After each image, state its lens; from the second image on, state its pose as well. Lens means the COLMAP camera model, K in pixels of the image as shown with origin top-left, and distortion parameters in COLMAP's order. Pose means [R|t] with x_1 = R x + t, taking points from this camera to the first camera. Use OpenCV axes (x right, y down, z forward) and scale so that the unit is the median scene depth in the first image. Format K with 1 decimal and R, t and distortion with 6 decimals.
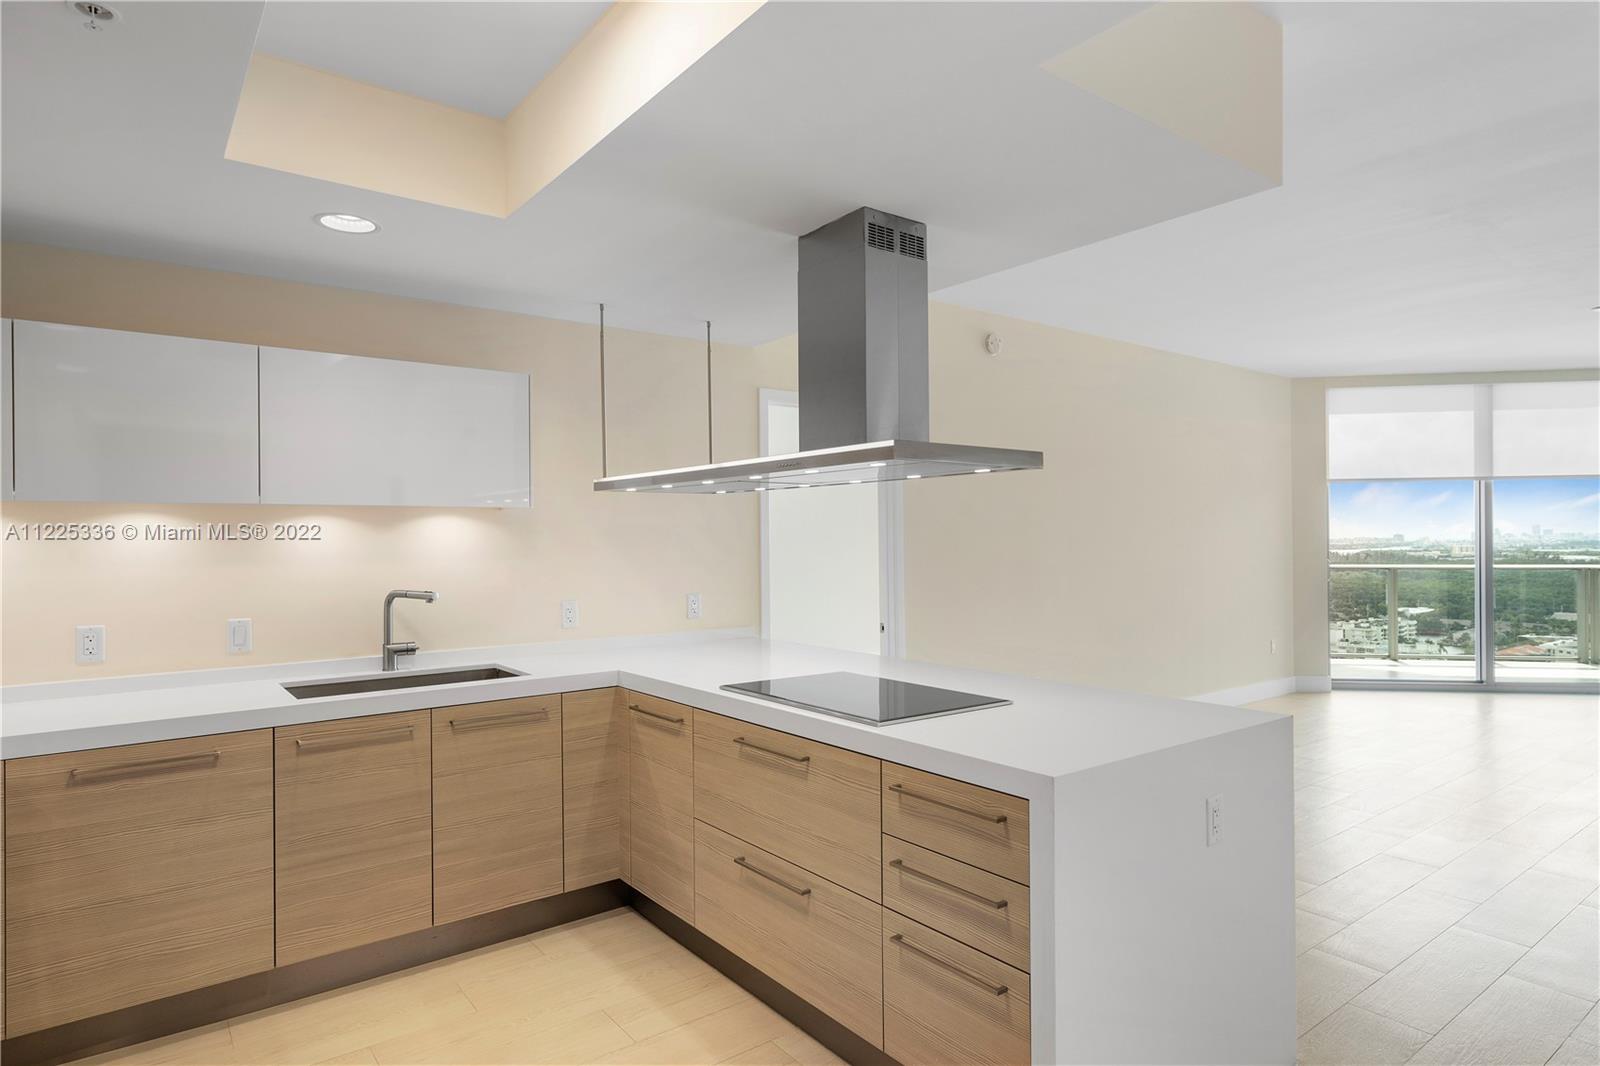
lens RADIAL K [[922.3, 0, 796.4], [0, 922.3, 533.1], [0, 0, 1]] dist [0.004561, 0.002265]
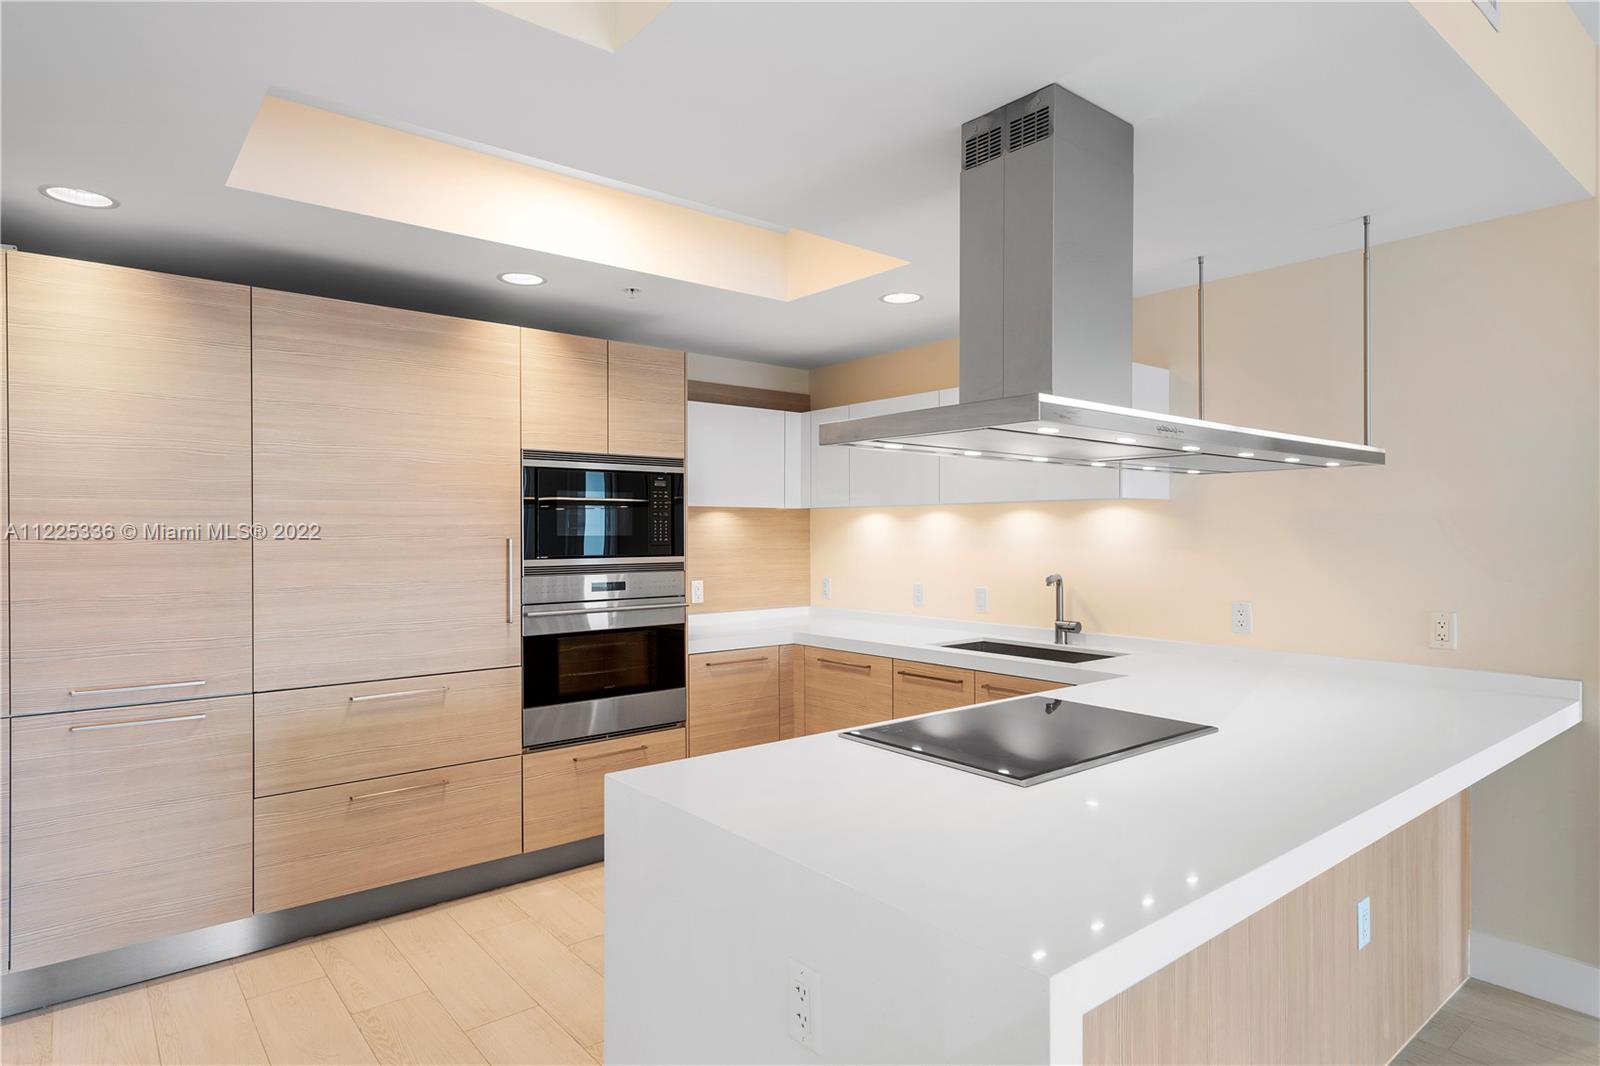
lens RADIAL K [[922.3, 0, 796.4], [0, 922.3, 533.1], [0, 0, 1]] dist [0.004561, 0.002265]
pose [[0.011846, 0.007240, -0.999904, 0.785056], [0.005393, 0.999959, 0.007304, 0.001568], [0.999915, -0.005479, 0.011807, 0.738793]]
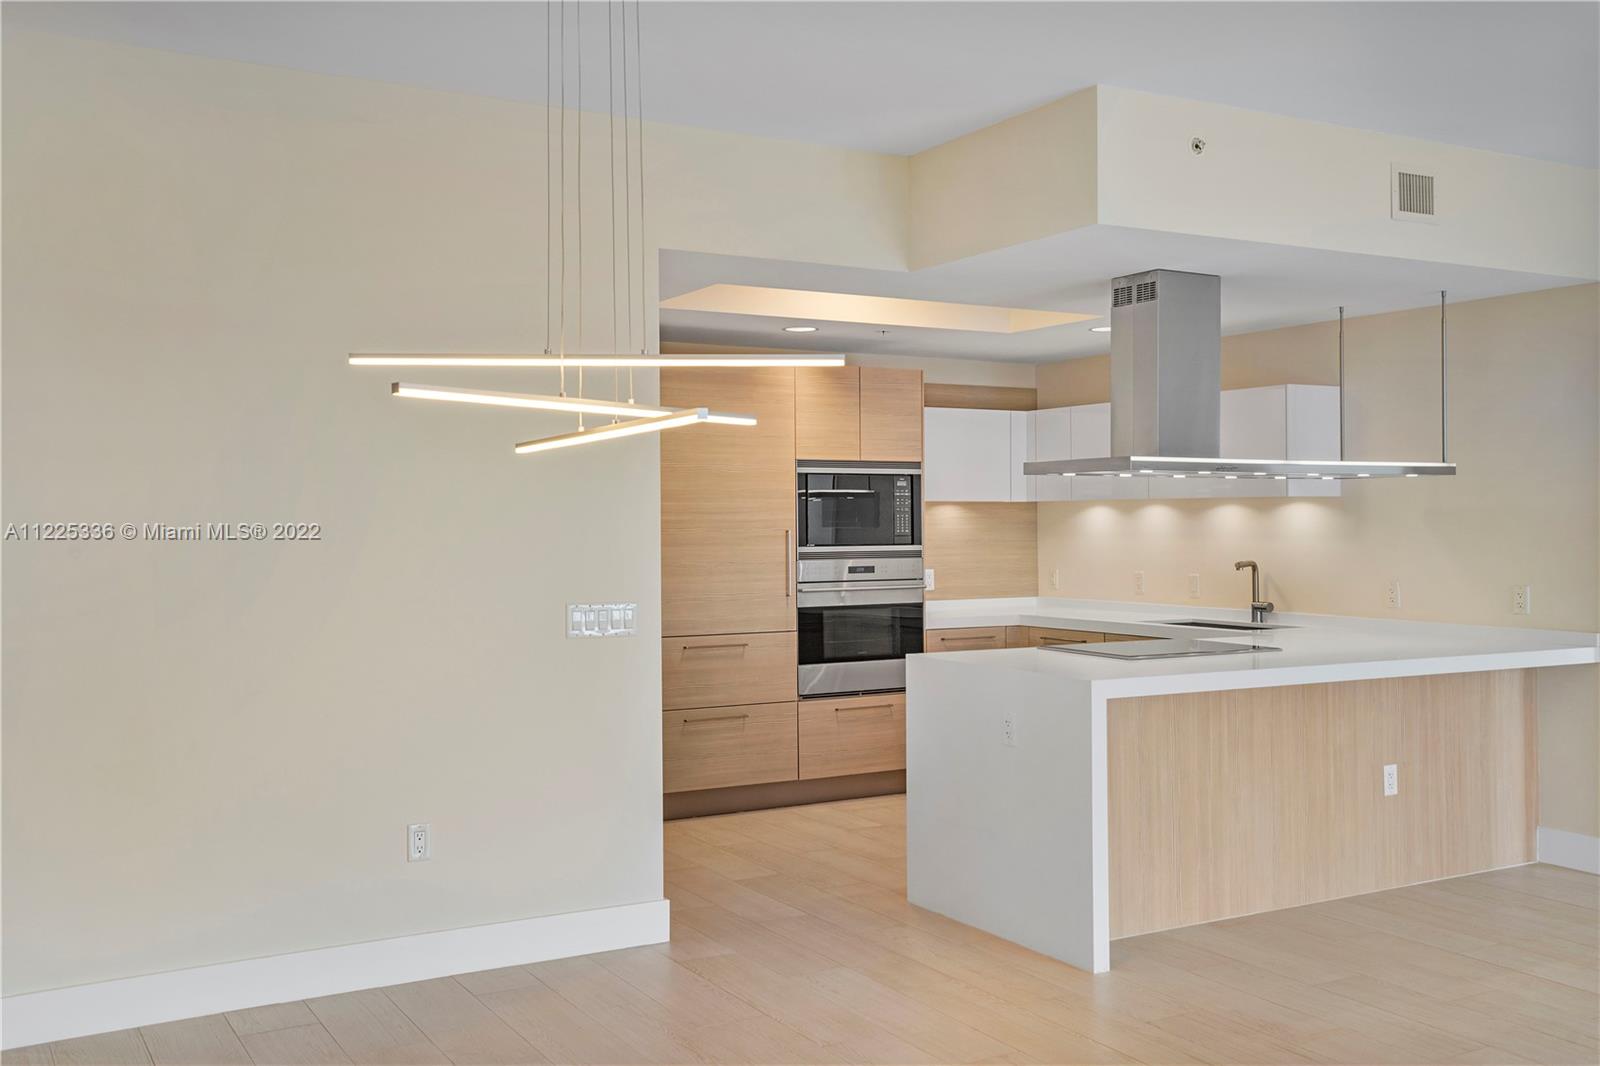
lens RADIAL K [[1633.6, 0, 735.5], [0, 1633.6, 496.9], [0, 0, 1]] dist [0.088337, -0.002076]
pose [[-0.178327, -0.008363, -0.983936, 2.231678], [0.008495, 0.999914, -0.010038, -0.012747], [0.983935, -0.010148, -0.178241, 0.775827]]
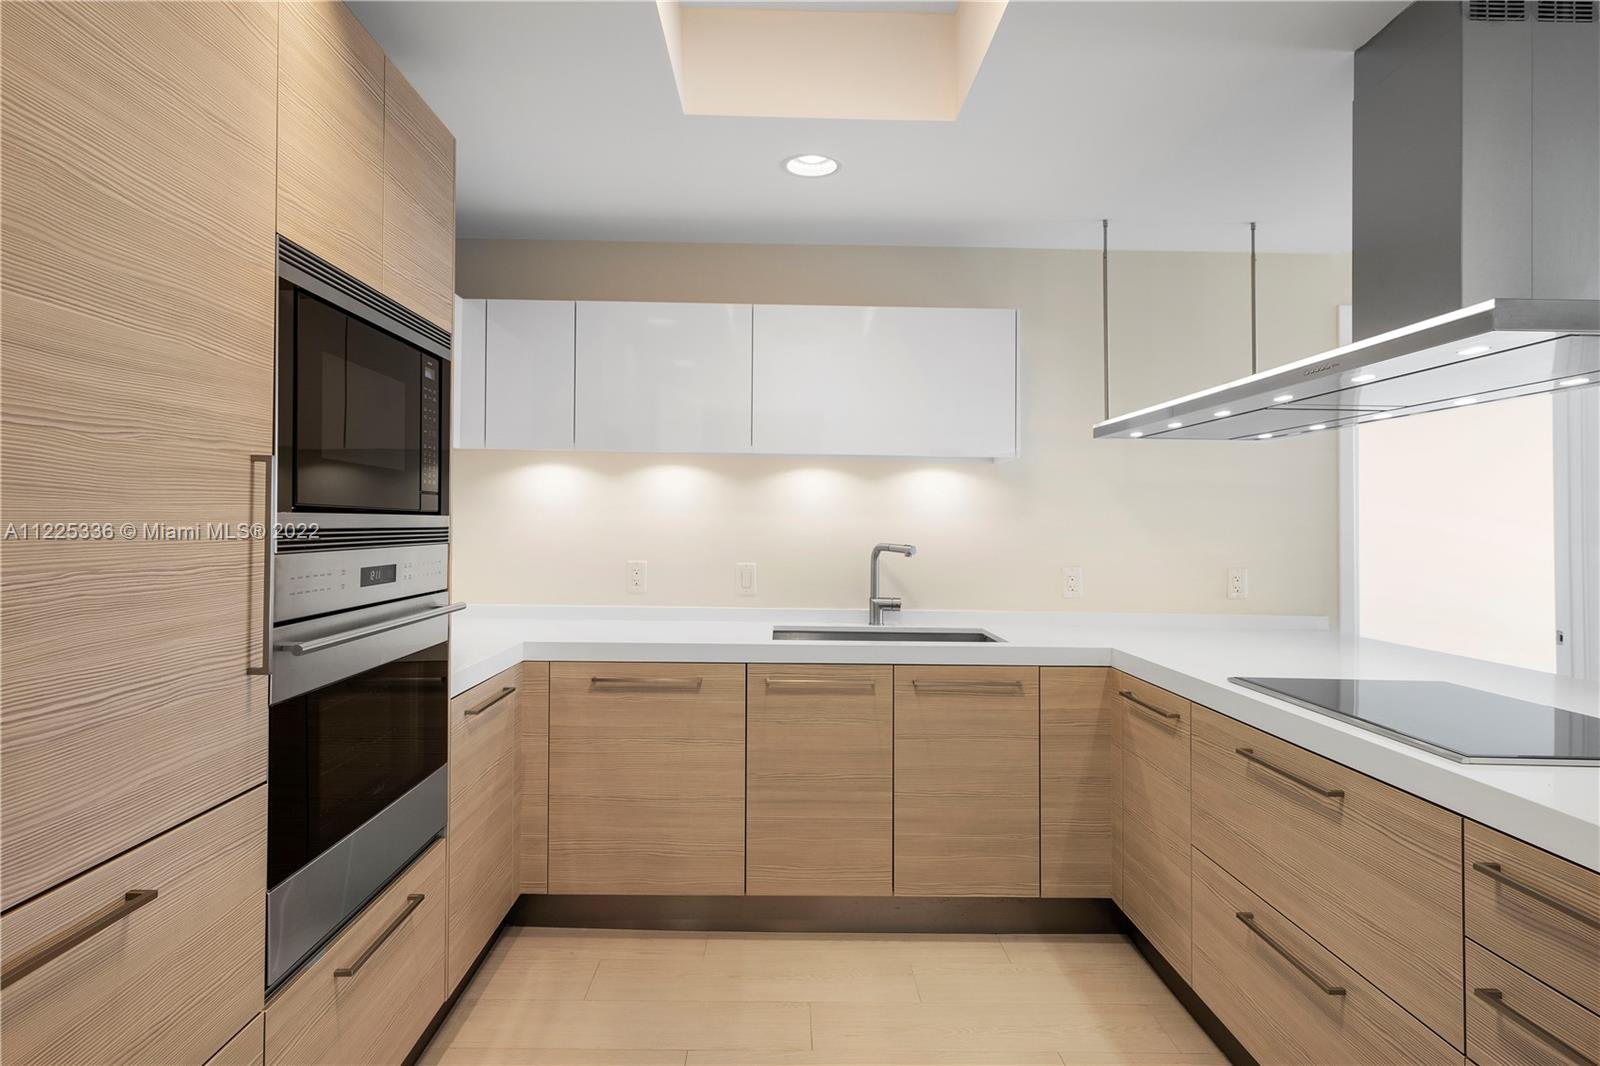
lens RADIAL K [[905.1, 0, 783.1], [0, 905.1, 510.0], [0, 0, 1]] dist [0.002312, 0.002268]
pose [[0.794194, 0.005880, -0.607636, 0.077384], [-0.015922, 0.999811, -0.011136, 0.043029], [0.607456, 0.018519, 0.794137, 0.188125]]
